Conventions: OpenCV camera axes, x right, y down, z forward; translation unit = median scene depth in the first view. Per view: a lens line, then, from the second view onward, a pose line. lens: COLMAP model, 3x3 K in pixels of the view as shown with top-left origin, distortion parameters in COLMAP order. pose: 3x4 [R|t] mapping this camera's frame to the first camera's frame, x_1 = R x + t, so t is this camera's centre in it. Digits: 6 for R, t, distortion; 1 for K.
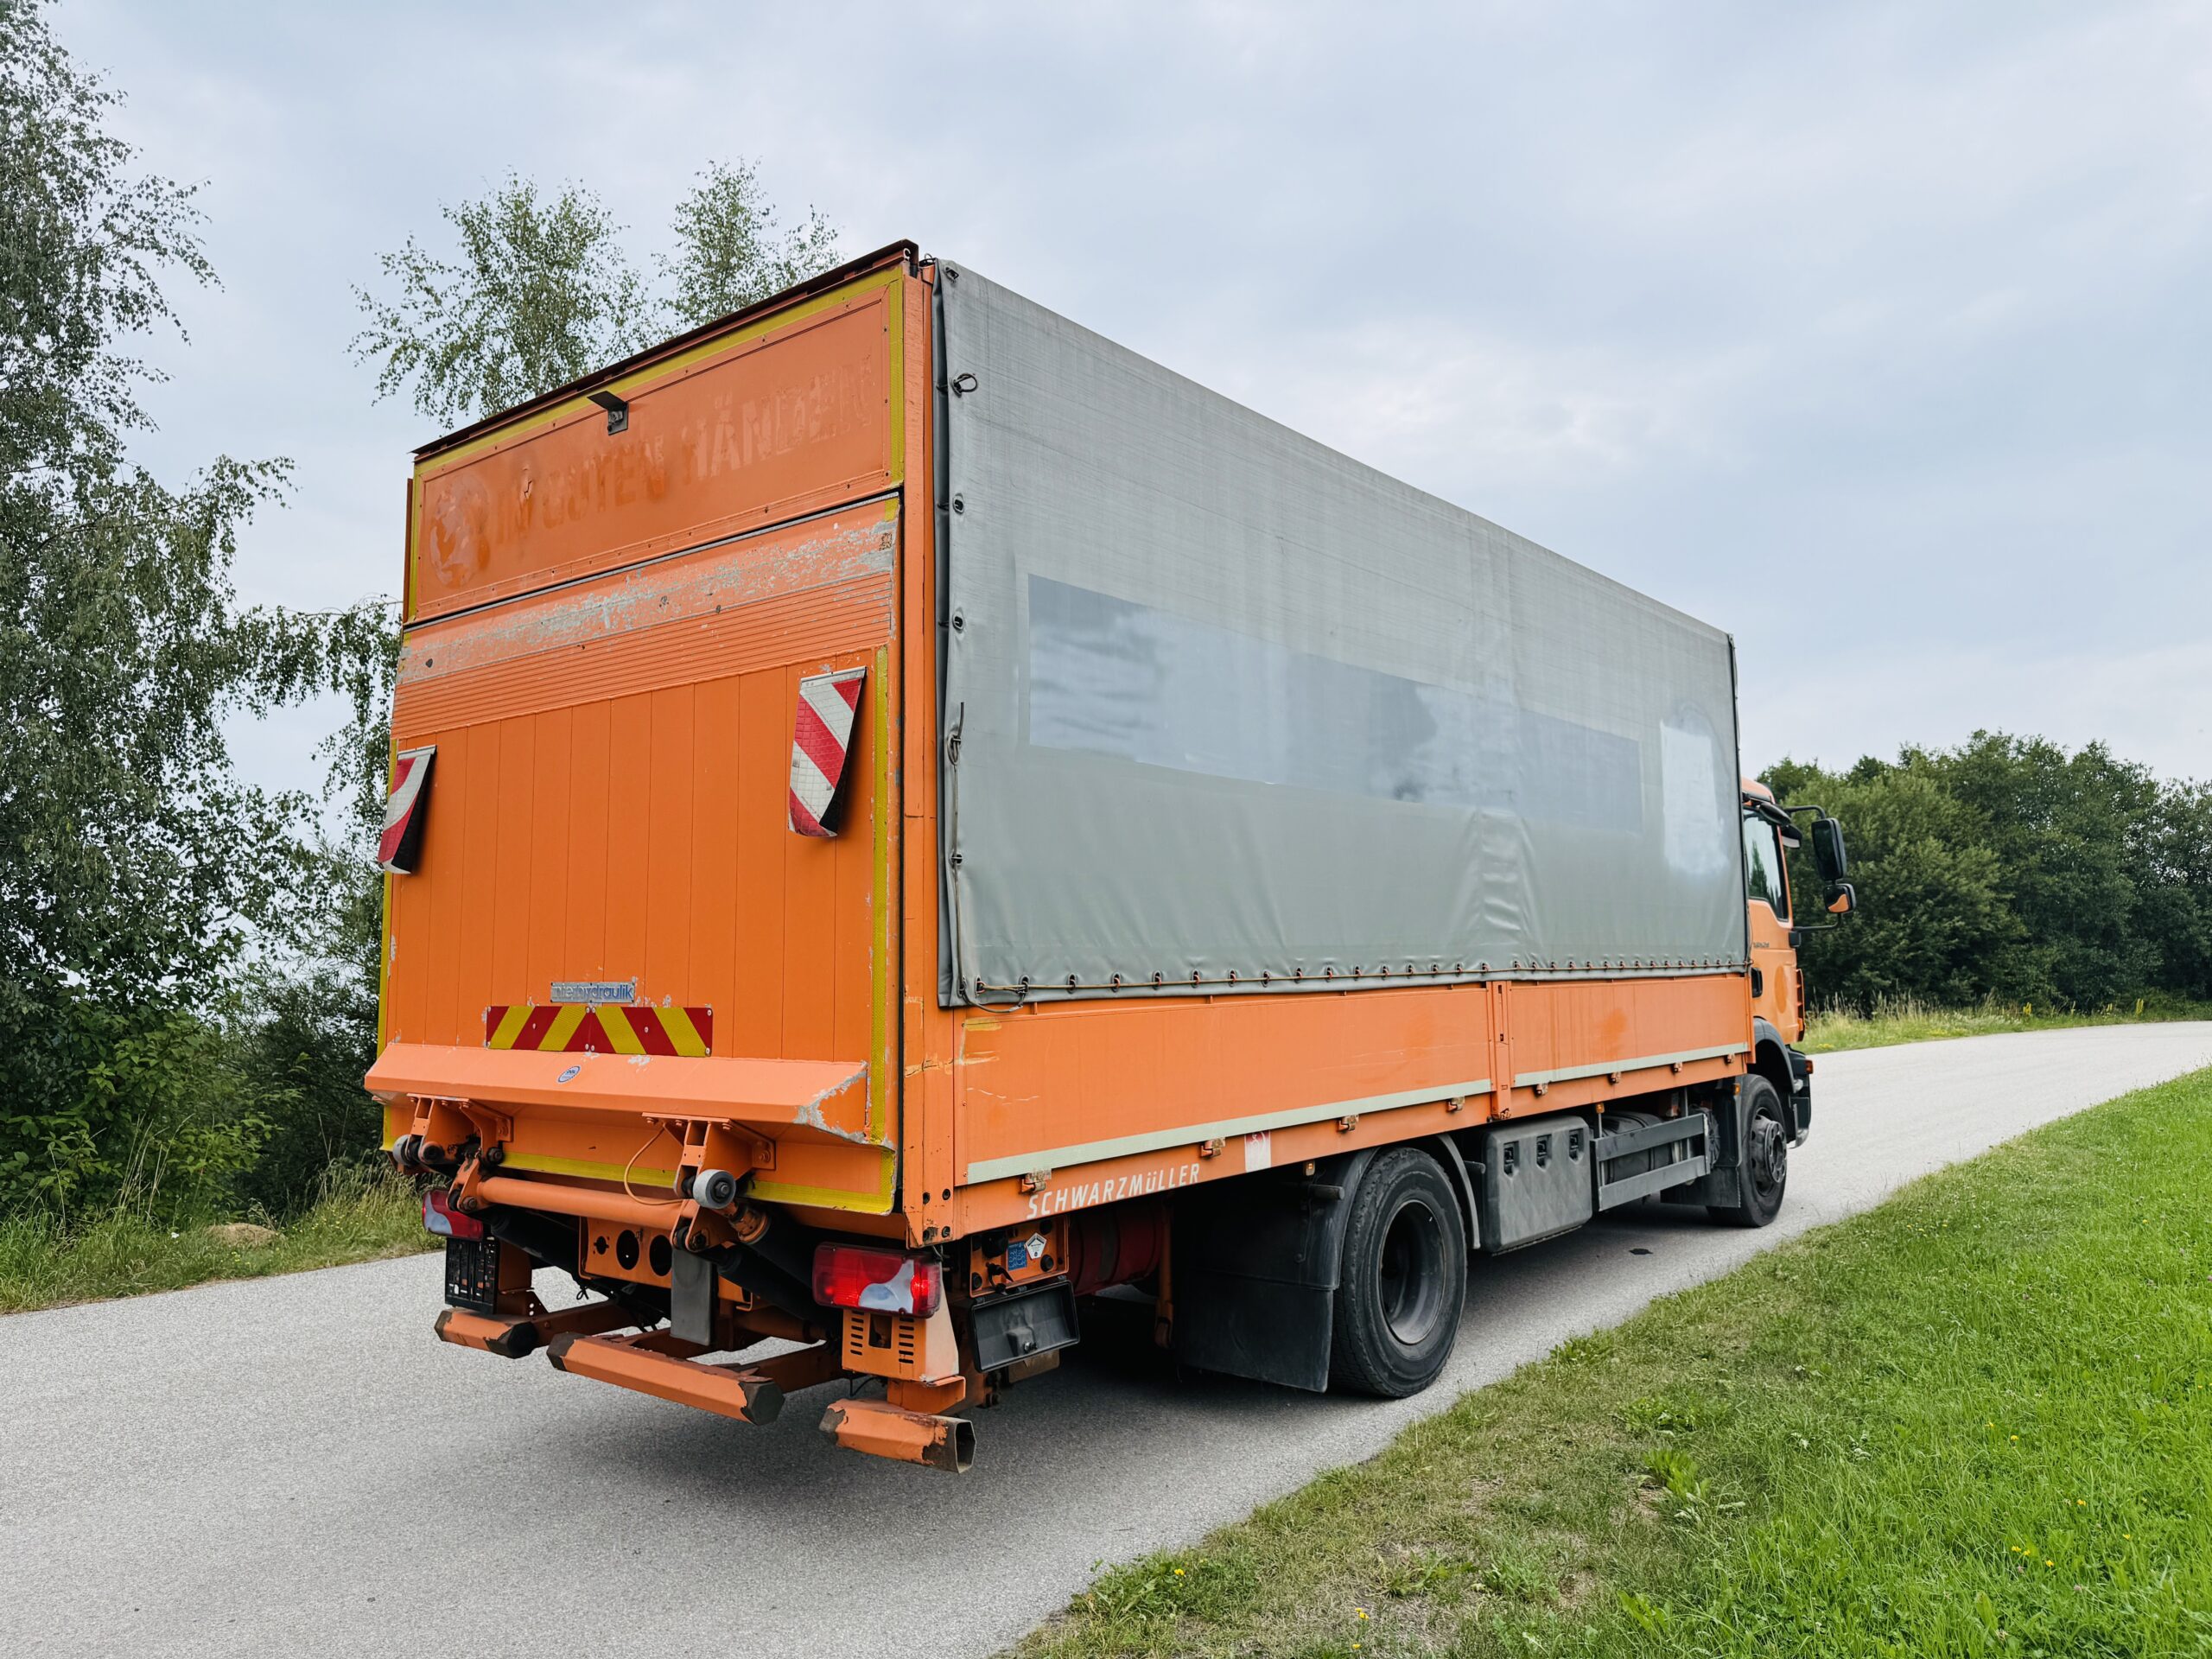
lens RADIAL K [[1527.9, 0, 1102.1], [0, 1527.9, 818.4], [0, 0, 1]] dist [0.142763, -0.229163]
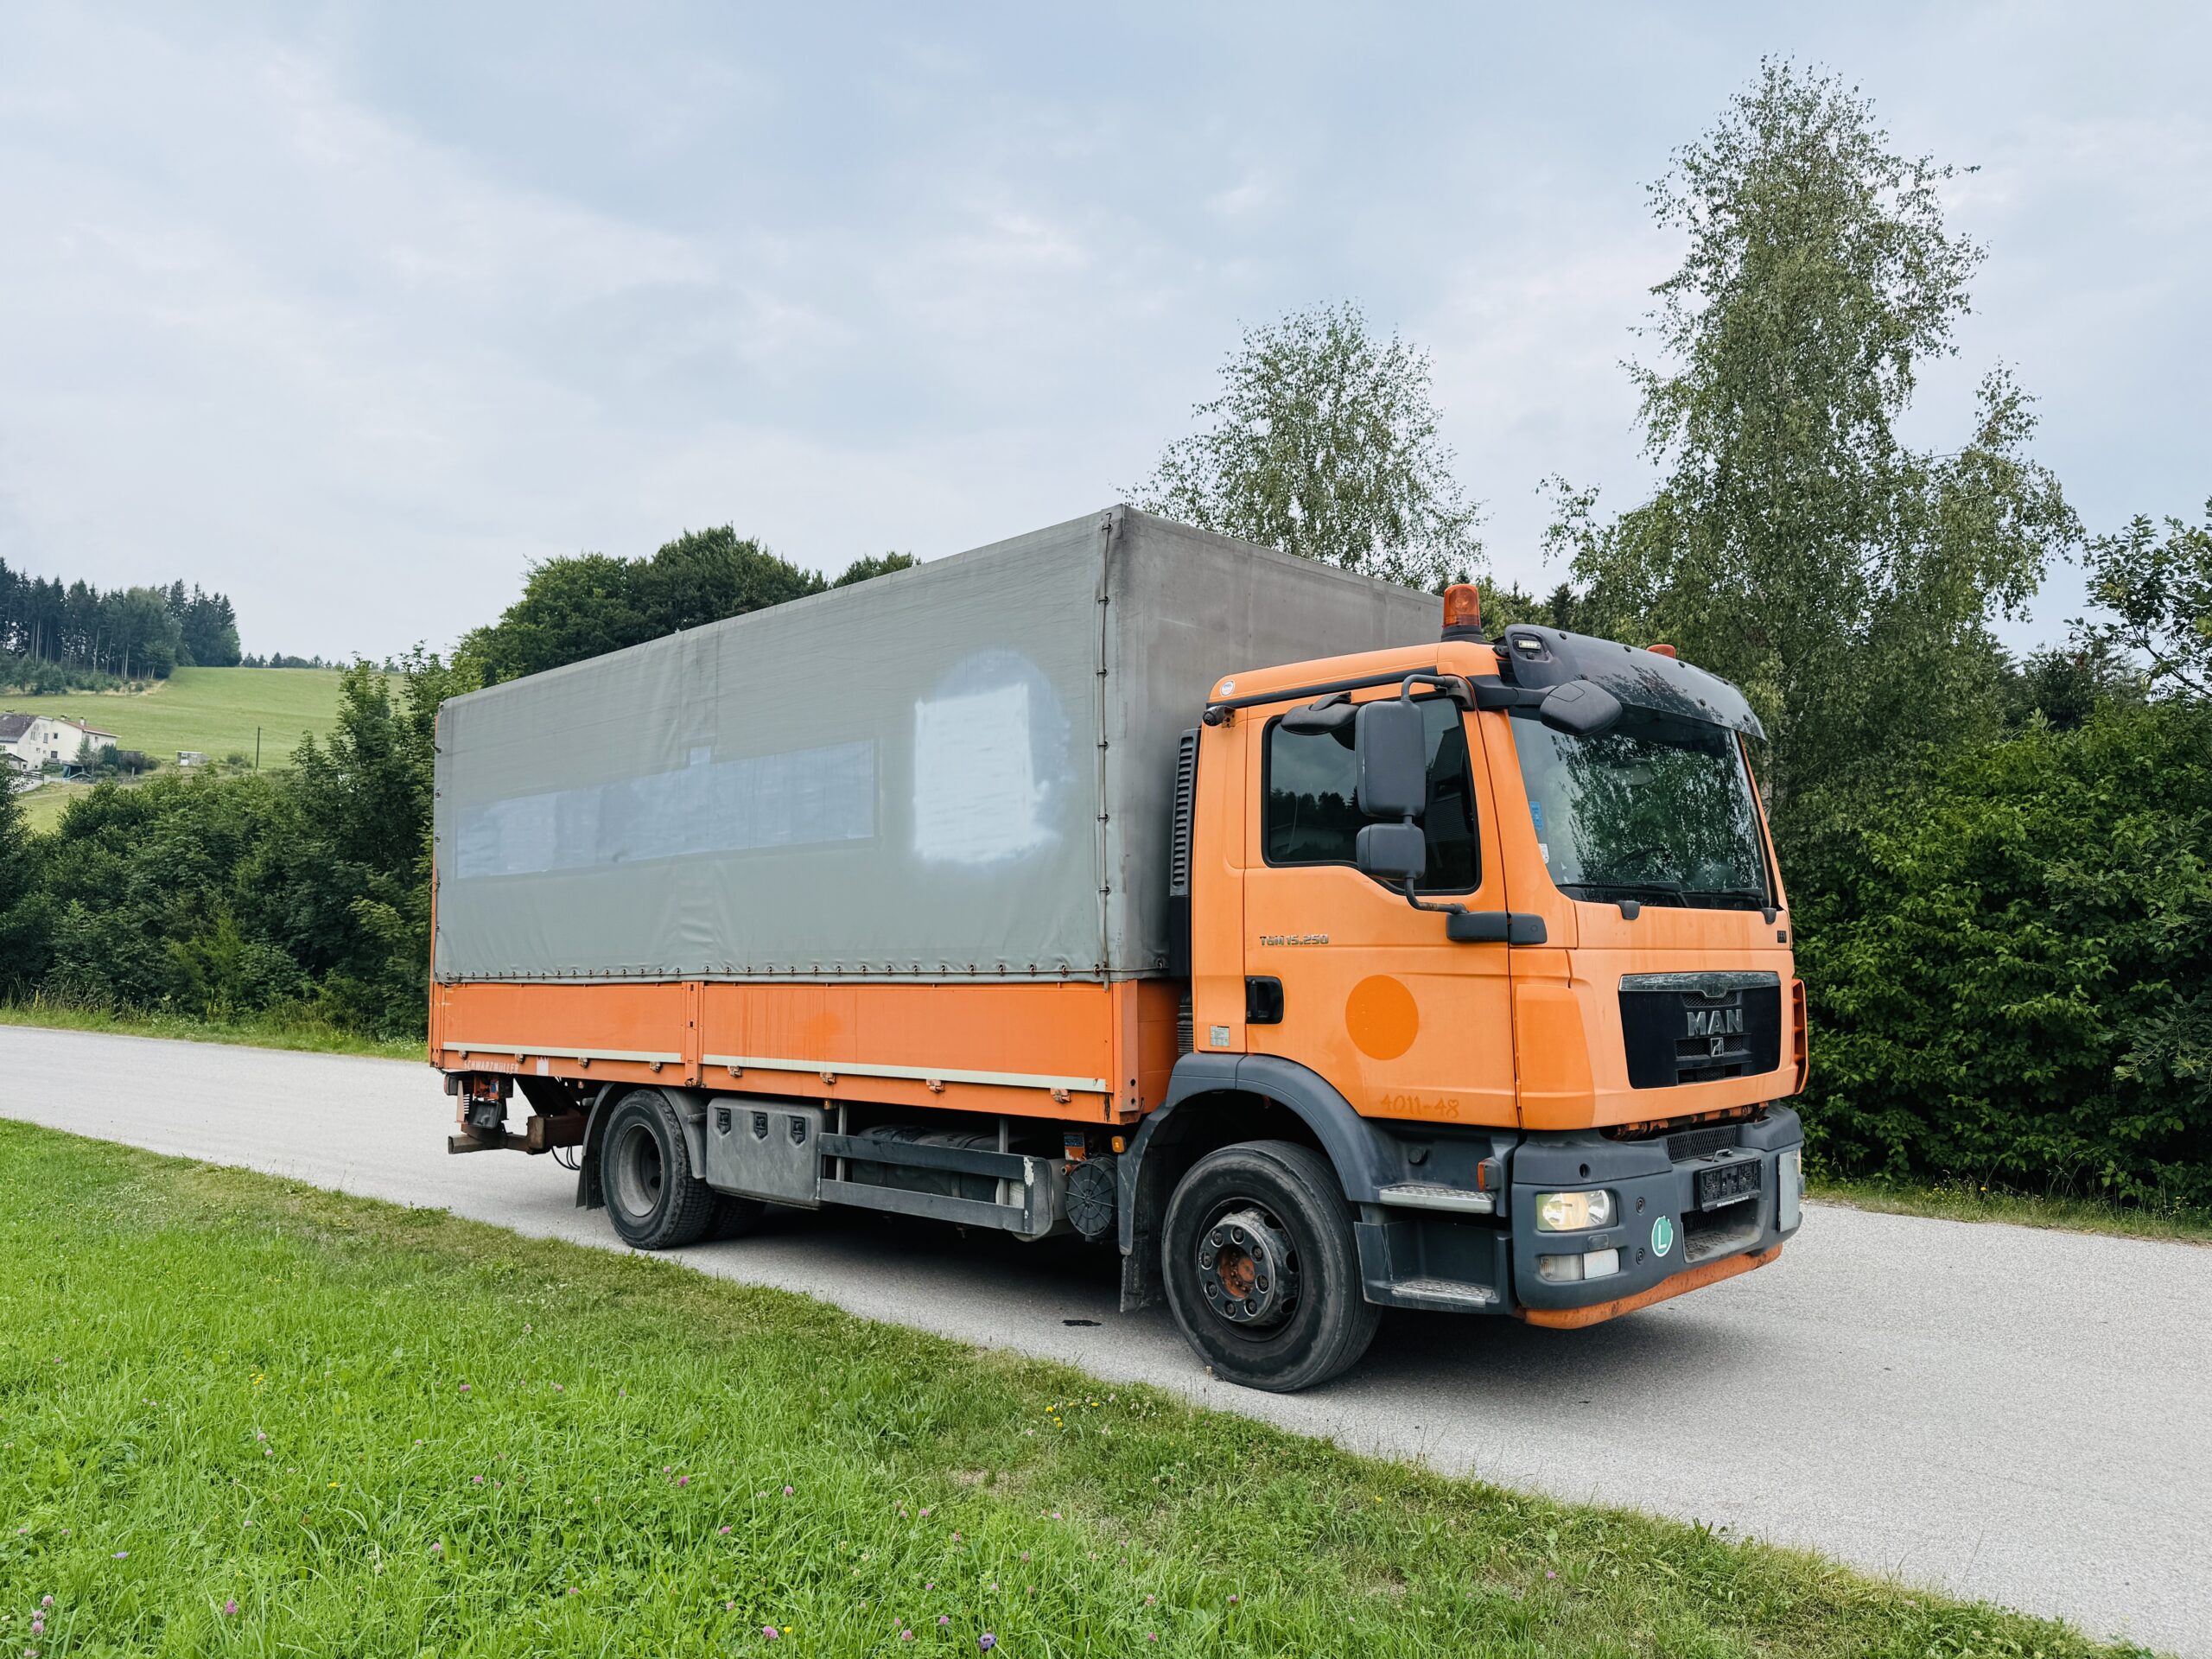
lens RADIAL K [[1527.9, 0, 1102.1], [0, 1527.9, 818.4], [0, 0, 1]] dist [0.142763, -0.229163]
pose [[-0.087076, -0.066212, -0.993999, 1.684004], [0.112962, 0.990697, -0.075887, 0.116380], [0.989776, -0.118892, -0.078787, 1.597540]]
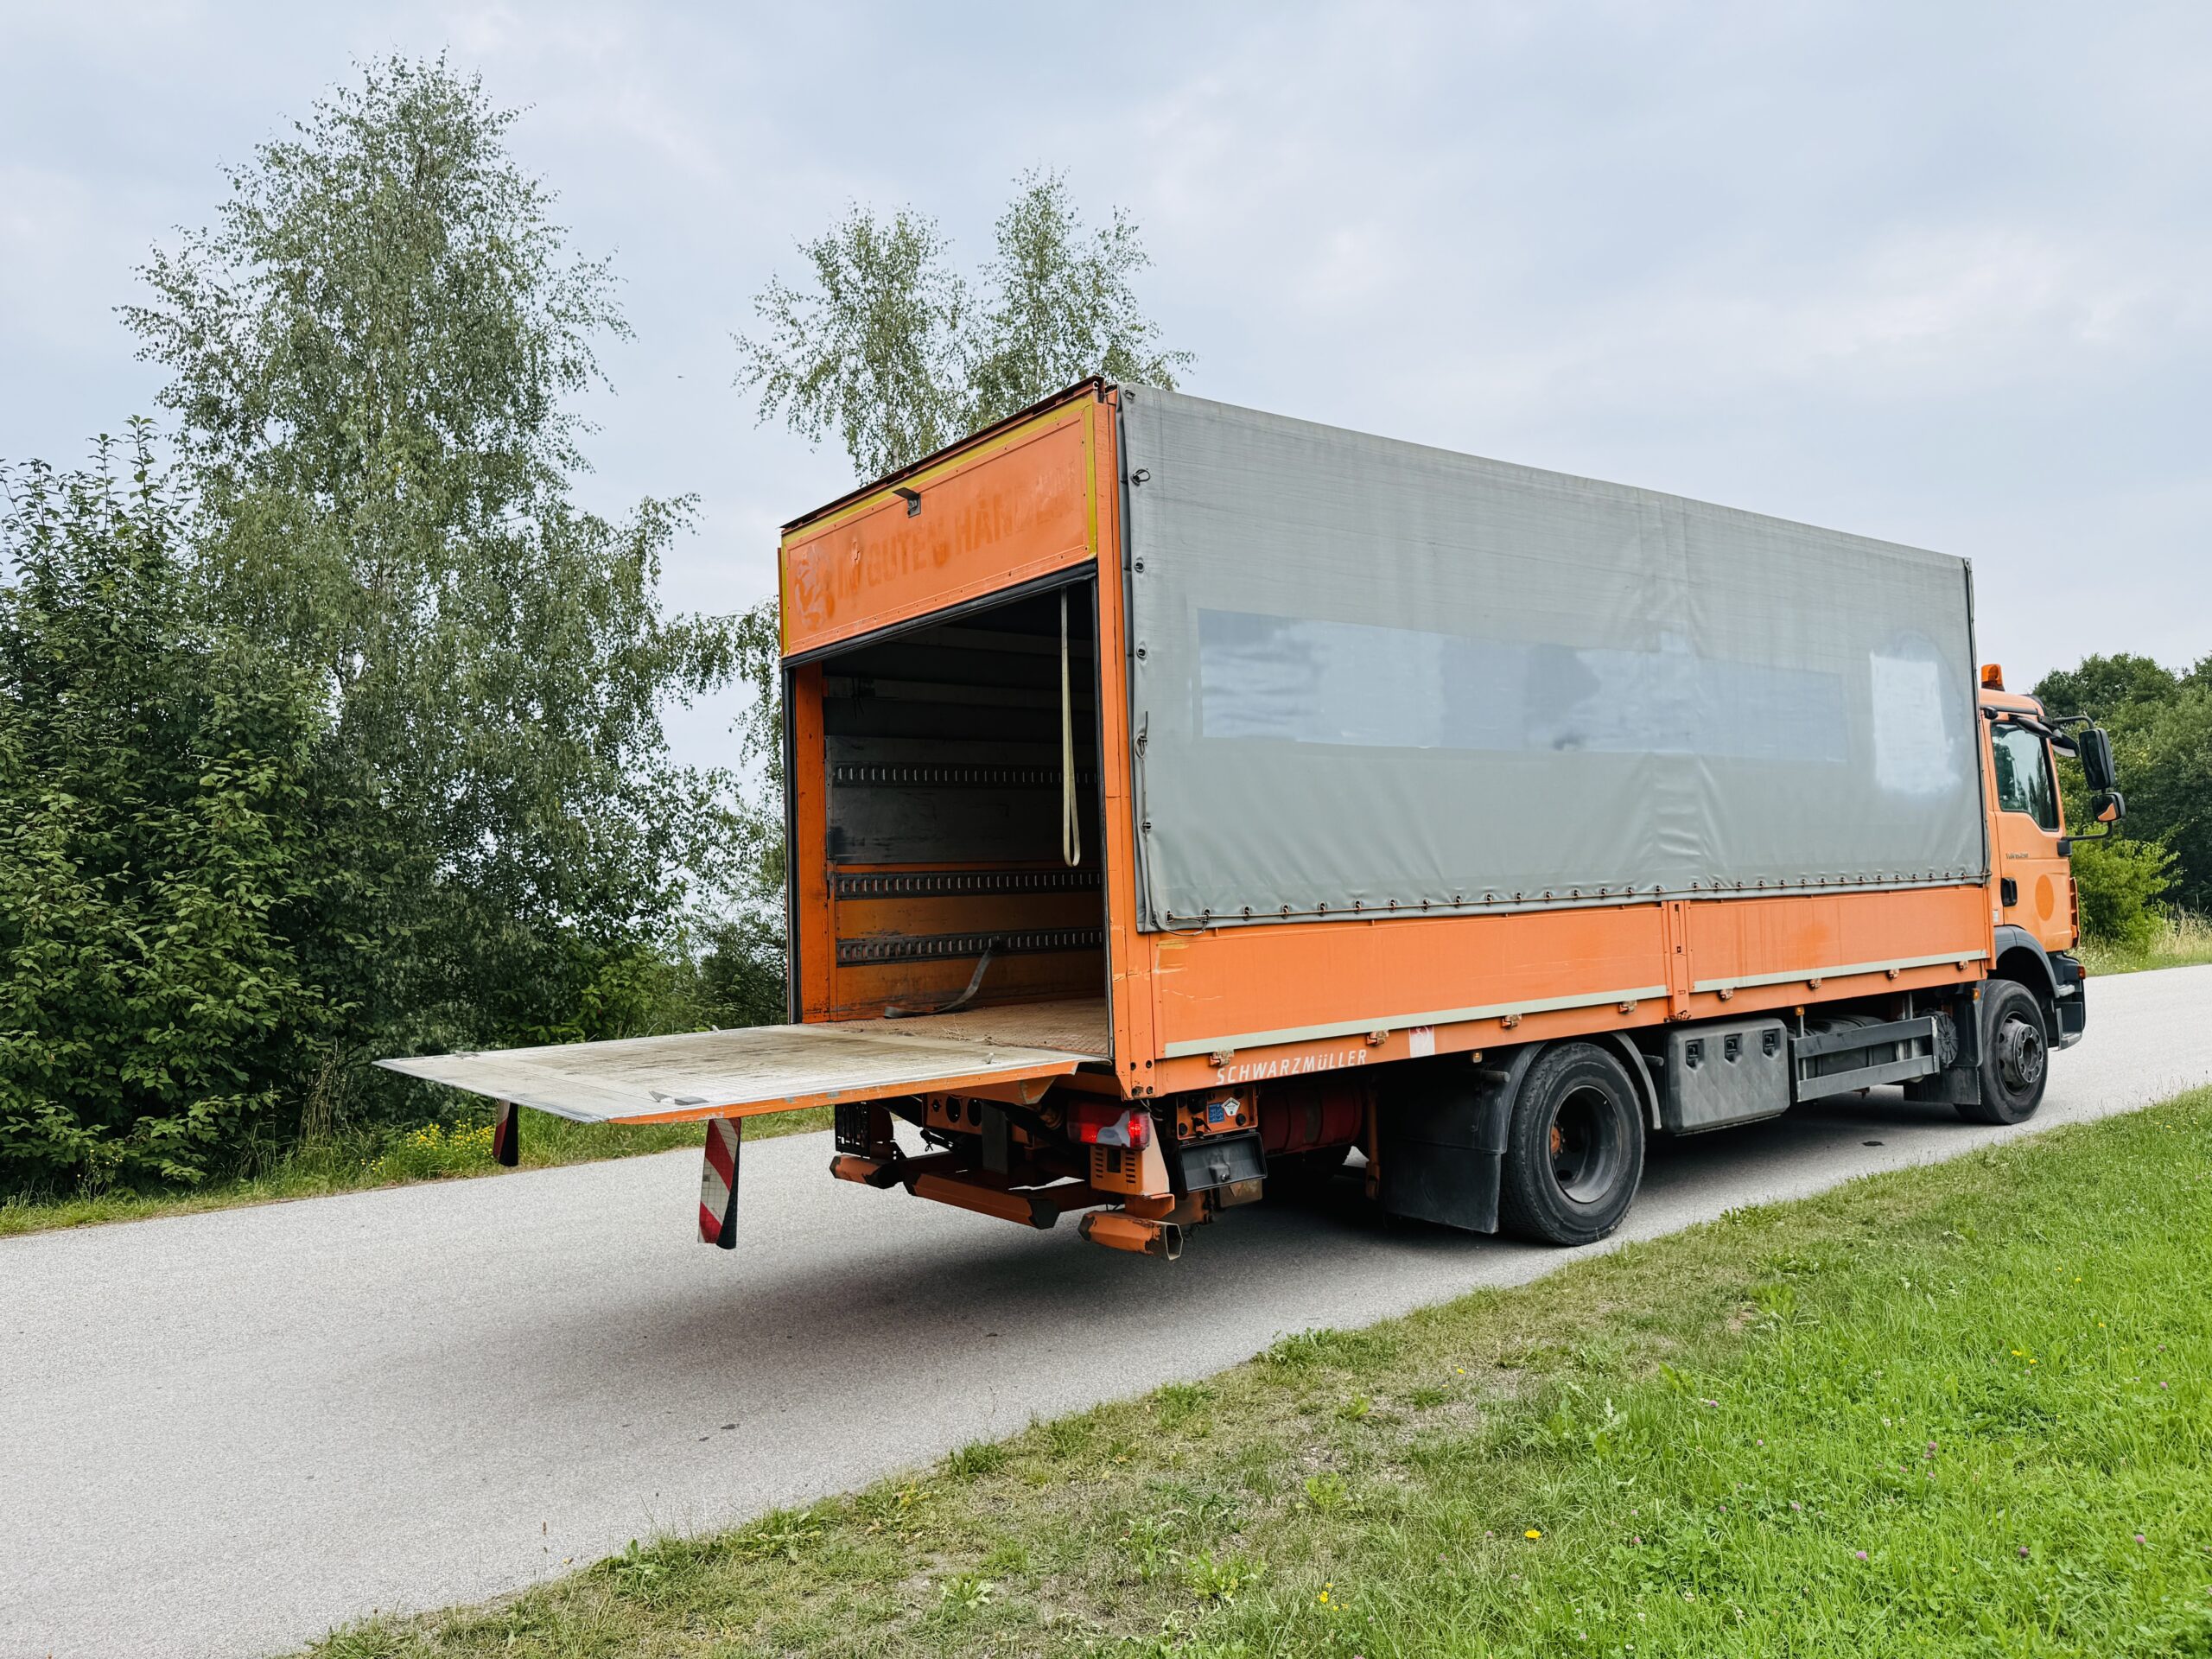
lens RADIAL K [[1527.9, 0, 1102.1], [0, 1527.9, 818.4], [0, 0, 1]] dist [0.142763, -0.229163]
pose [[0.971387, -0.035801, -0.234788, 0.127390], [0.047420, 0.997904, 0.044029, -0.028641], [0.232720, -0.053903, 0.971049, -0.233689]]
